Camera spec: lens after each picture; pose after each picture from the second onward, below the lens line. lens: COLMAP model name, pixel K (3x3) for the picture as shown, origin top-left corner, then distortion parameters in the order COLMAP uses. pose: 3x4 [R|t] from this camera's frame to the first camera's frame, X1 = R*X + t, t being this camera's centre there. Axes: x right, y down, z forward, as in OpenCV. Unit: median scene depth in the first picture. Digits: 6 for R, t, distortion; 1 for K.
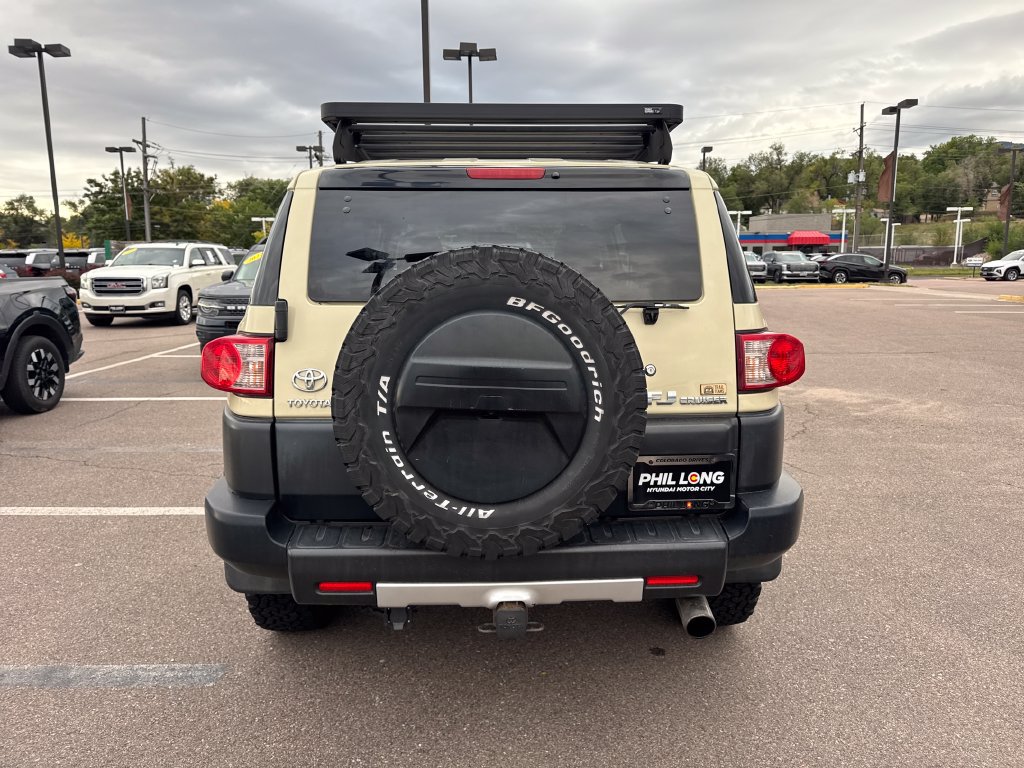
lens RADIAL K [[728.1, 0, 527.0], [0, 728.1, 378.9], [0, 0, 1]] dist [0.041566, -0.044024]
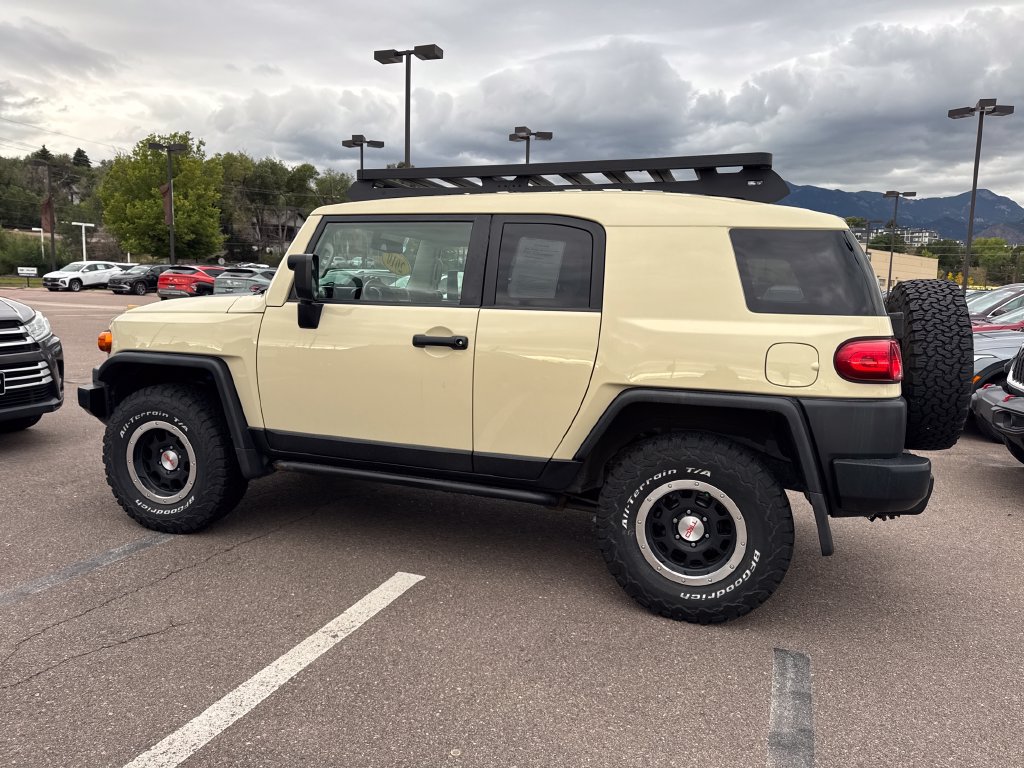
lens RADIAL K [[728.1, 0, 507.2], [0, 728.1, 367.6], [0, 0, 1]] dist [0.041566, -0.044024]
pose [[0.360909, -0.088188, 0.928422, -1.954312], [0.114439, 0.992183, 0.049758, -0.159791], [-0.925553, 0.088290, 0.368180, 1.185954]]
